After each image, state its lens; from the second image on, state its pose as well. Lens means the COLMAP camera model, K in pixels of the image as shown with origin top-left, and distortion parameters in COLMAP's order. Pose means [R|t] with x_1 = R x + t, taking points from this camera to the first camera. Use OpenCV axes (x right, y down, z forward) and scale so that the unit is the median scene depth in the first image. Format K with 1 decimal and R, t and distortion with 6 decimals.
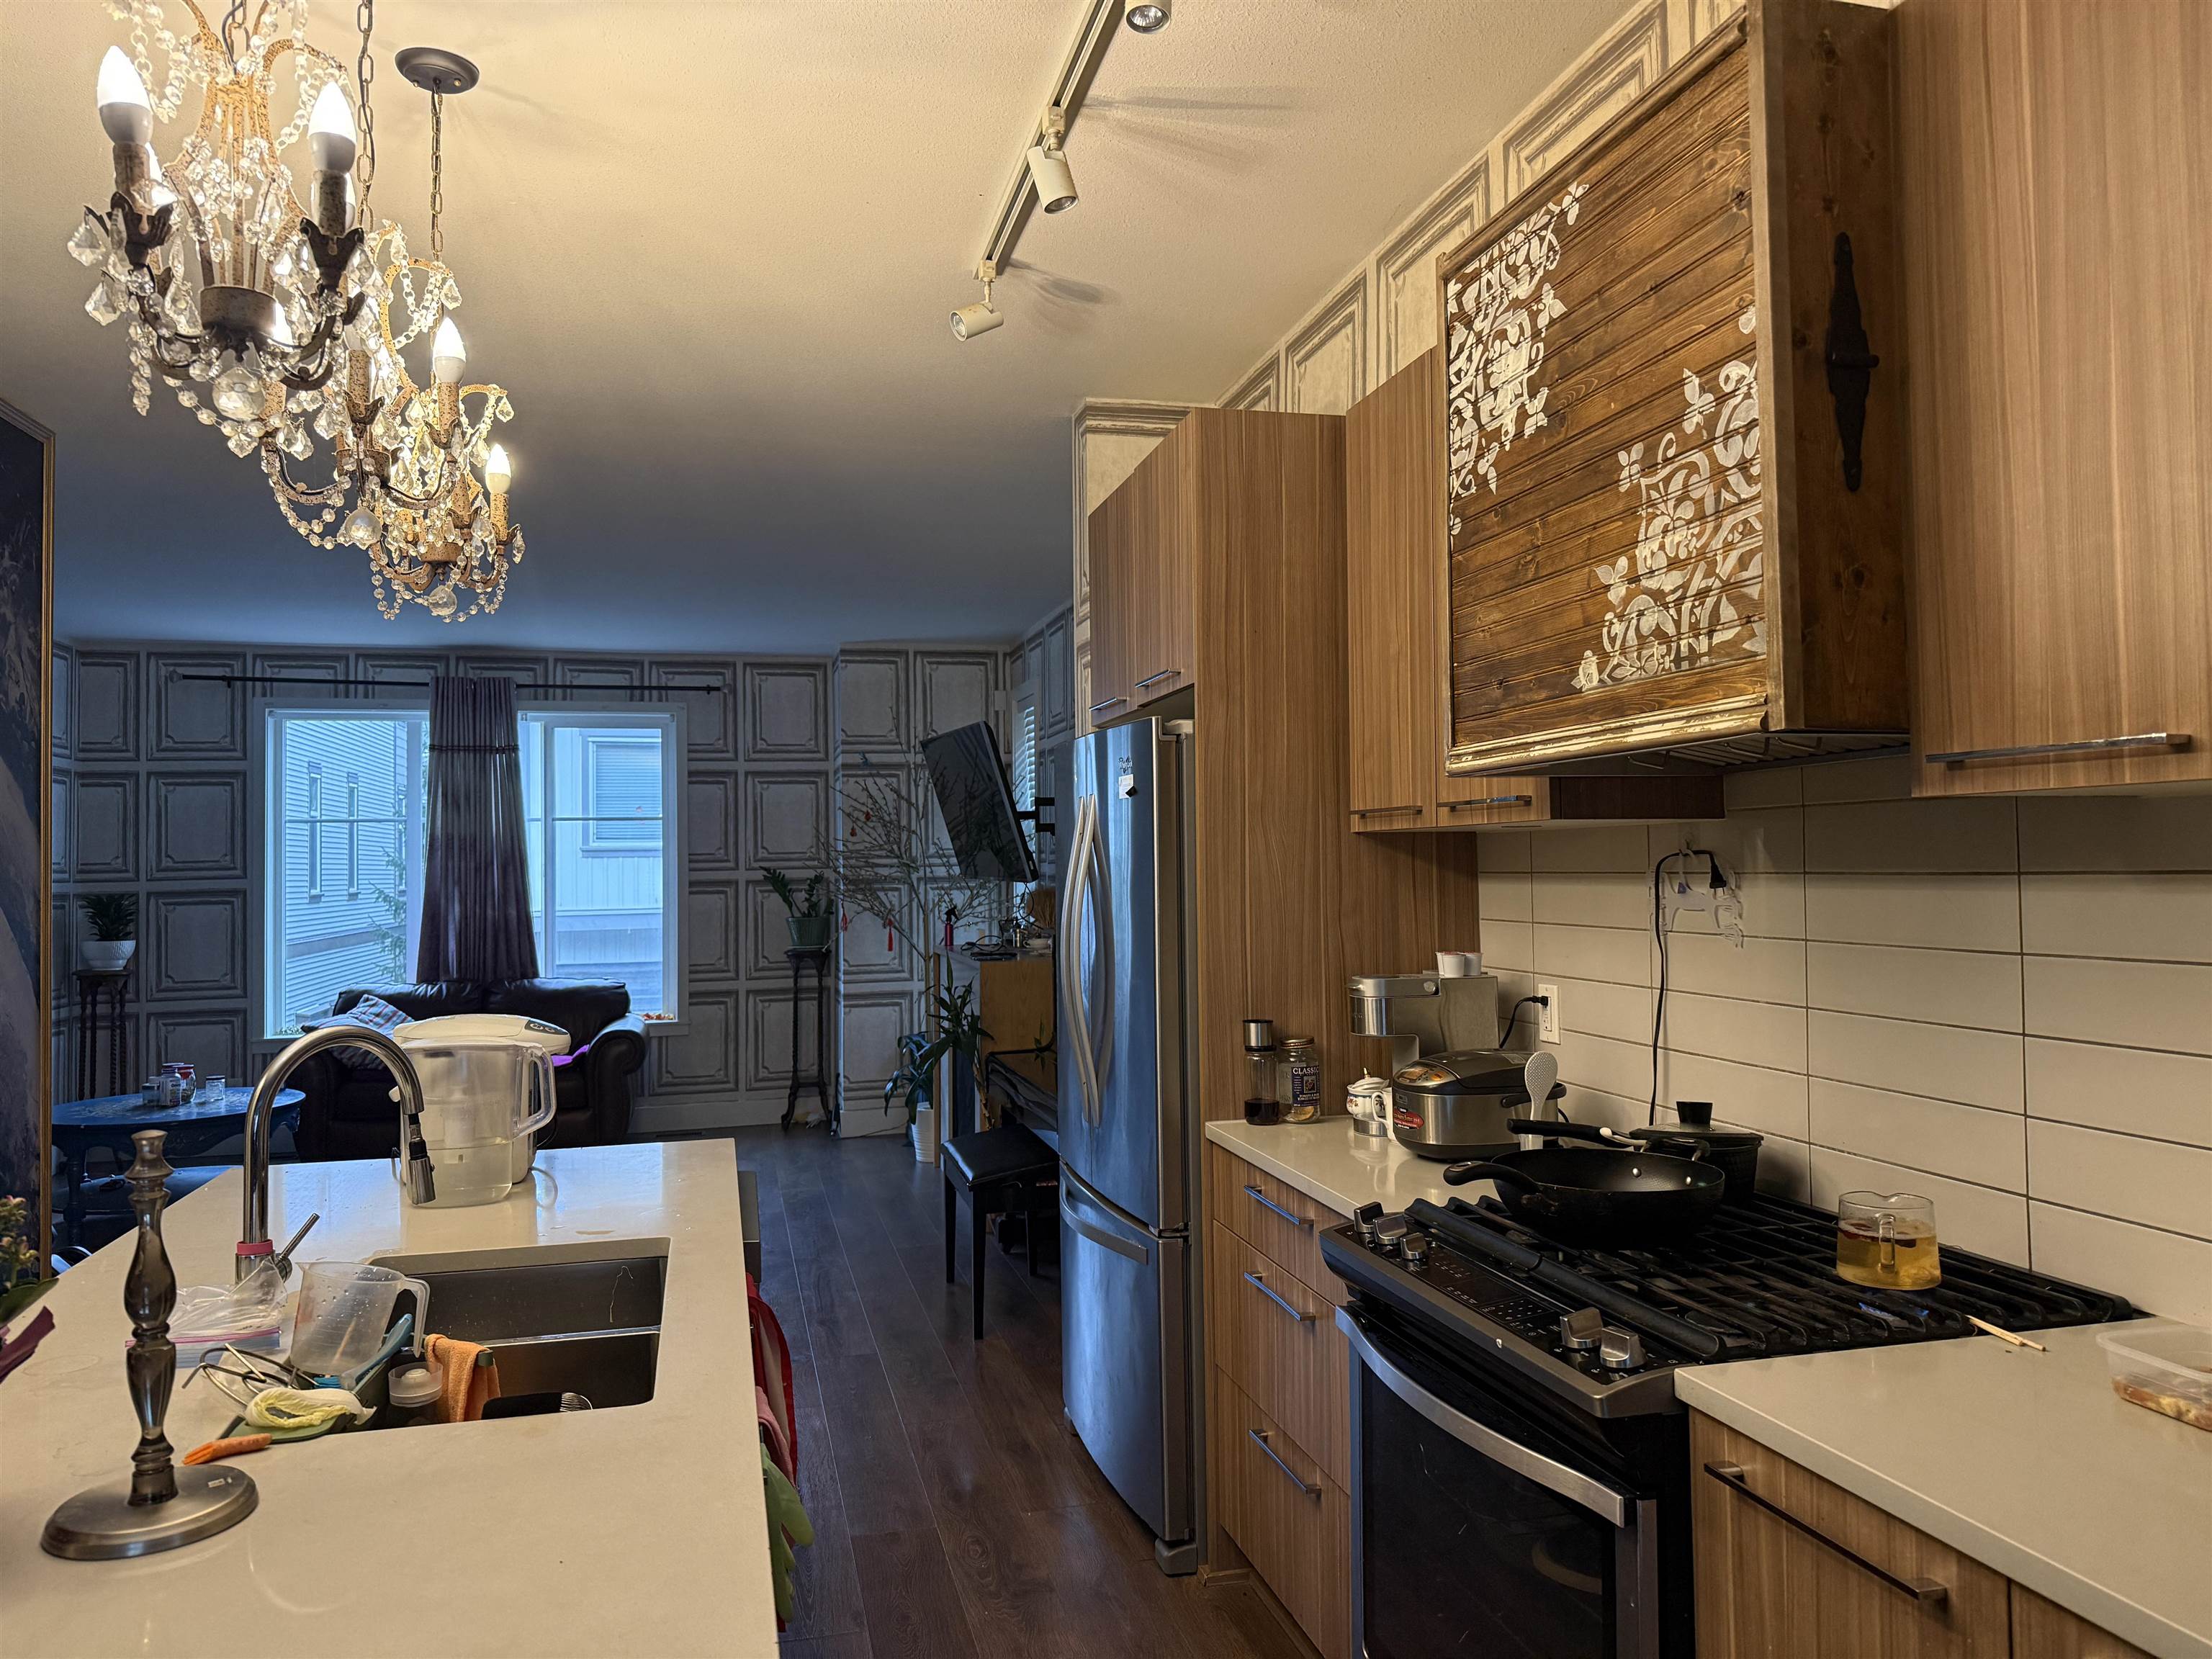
lens RADIAL K [[1561.4, 0, 1103.8], [0, 1561.4, 825.4], [0, 0, 1]] dist [0.035375, -0.038096]
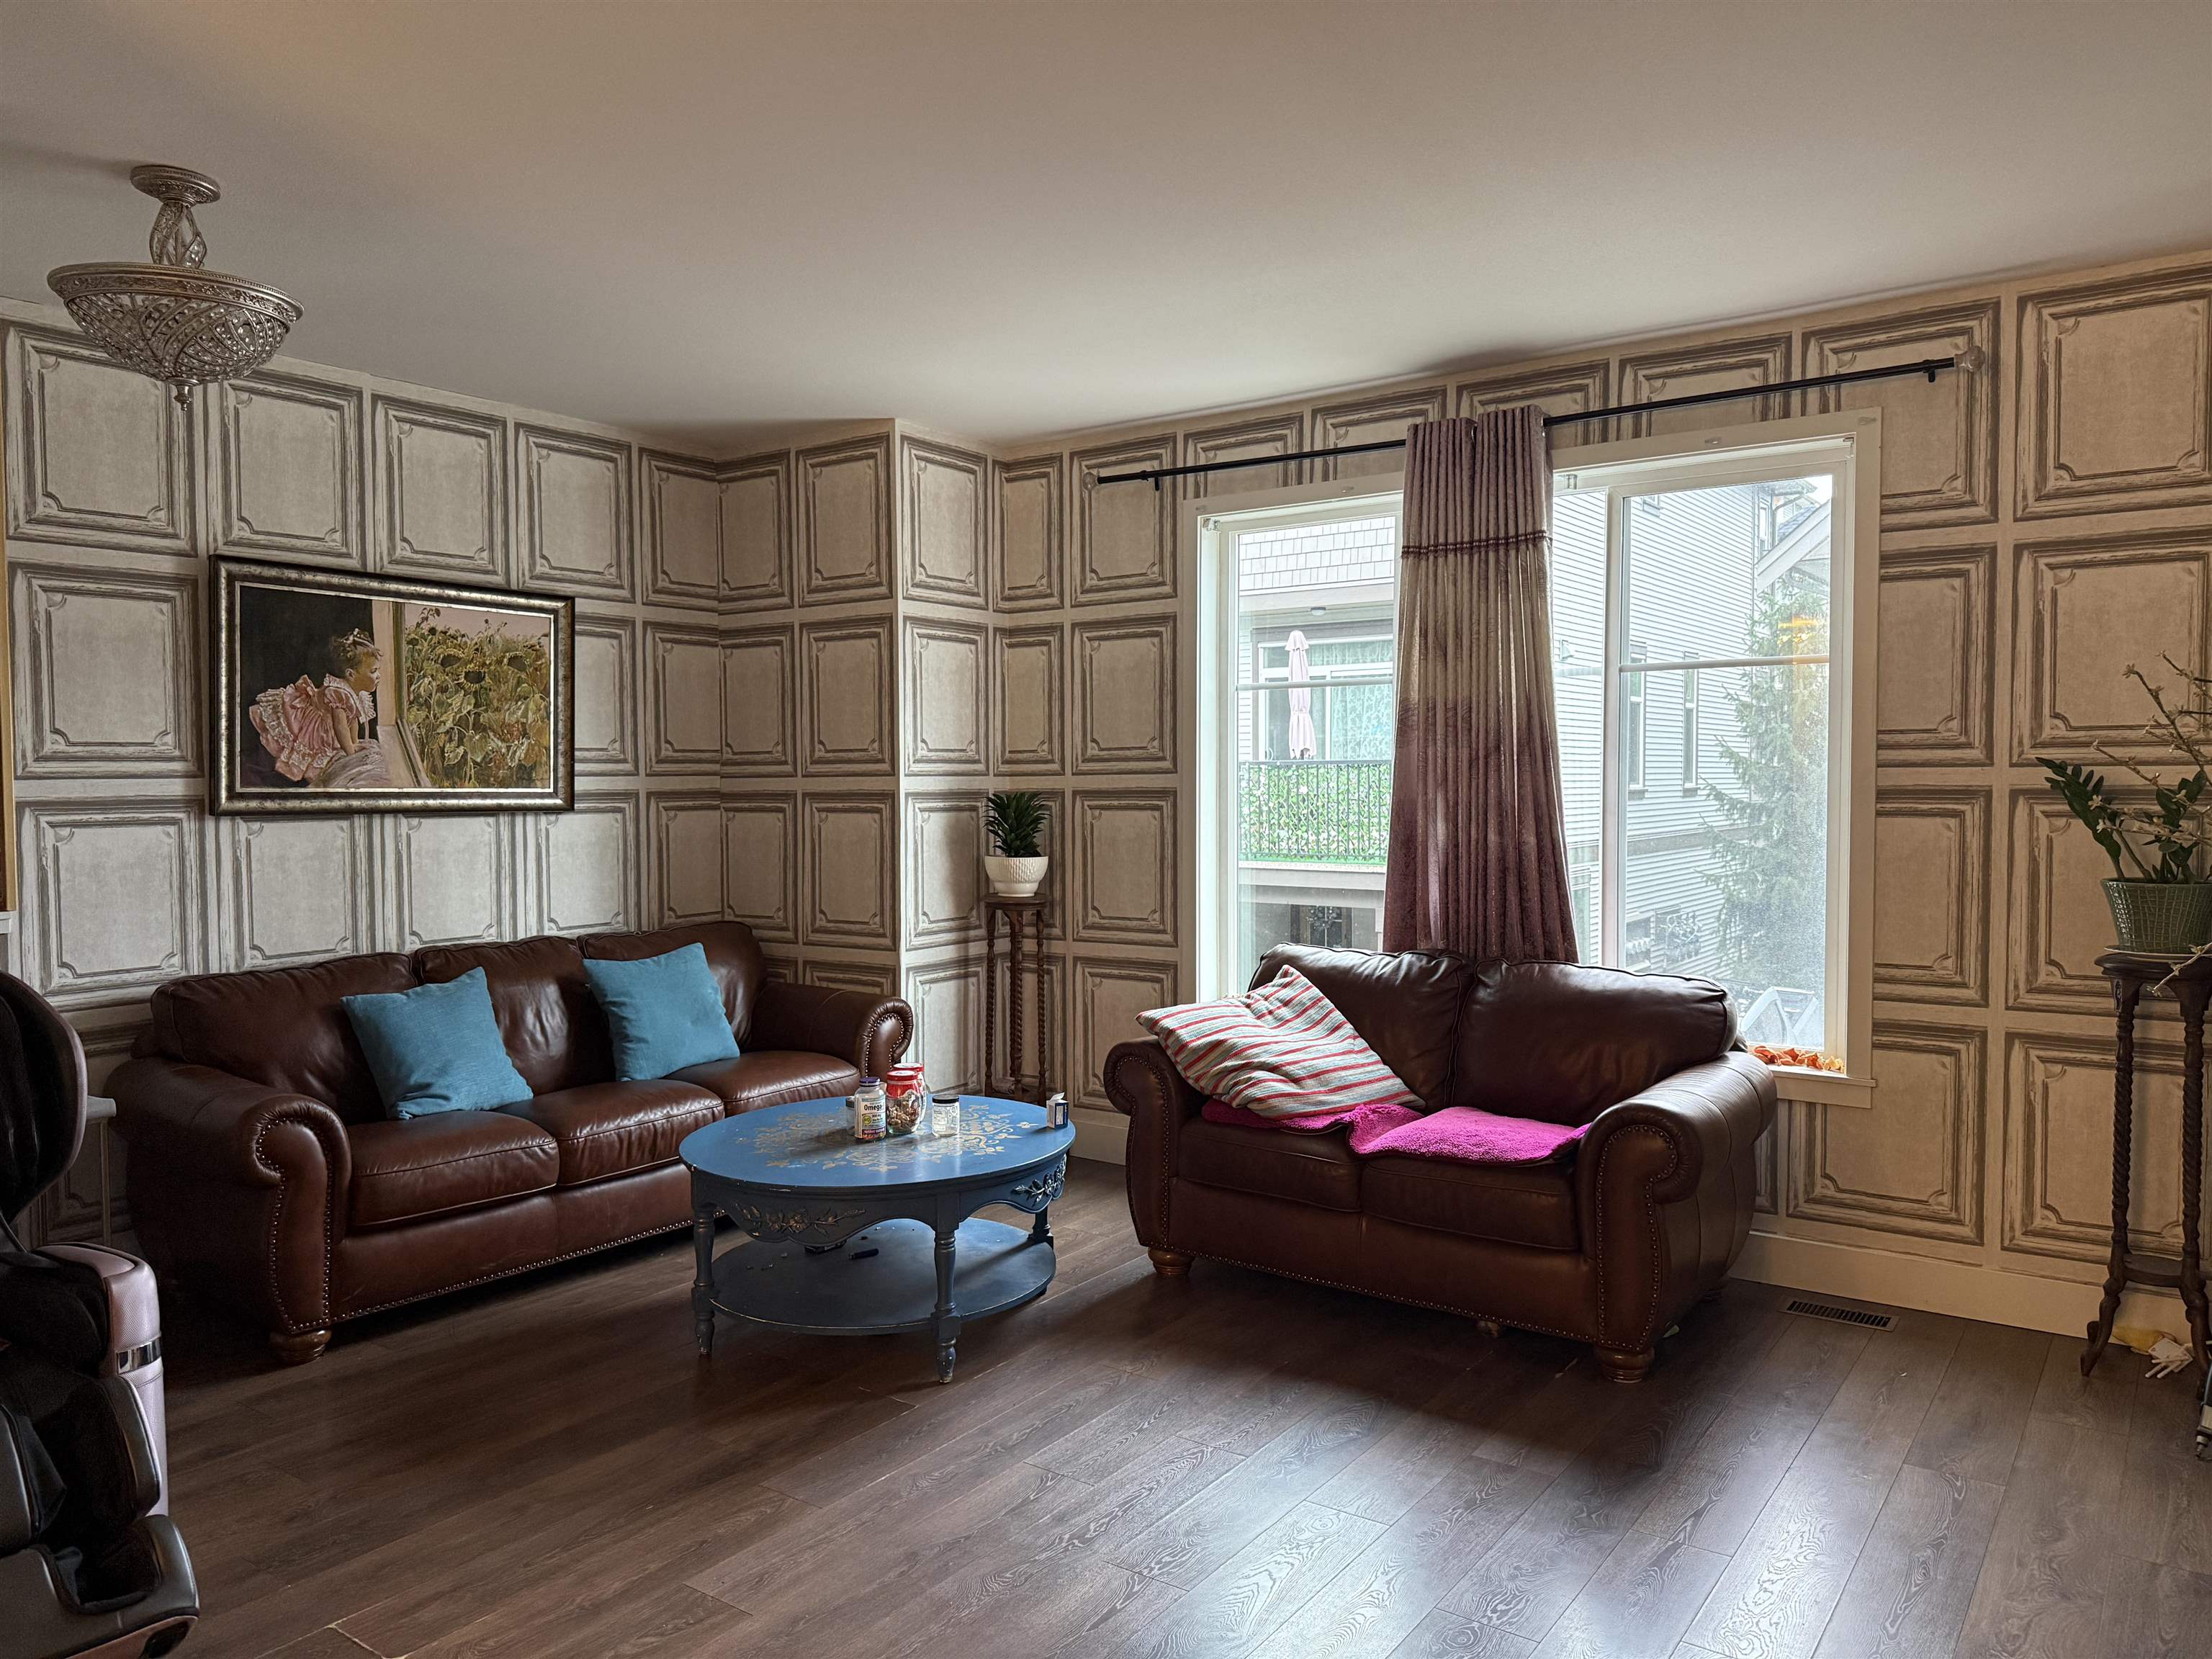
lens RADIAL K [[1561.4, 0, 1083.9], [0, 1561.4, 839.0], [0, 0, 1]] dist [0.035375, -0.038096]
pose [[0.629610, 0.044552, -0.775633, -0.047690], [0.015896, 0.997407, 0.070195, 0.014137], [0.776749, -0.056525, 0.627269, 0.532004]]
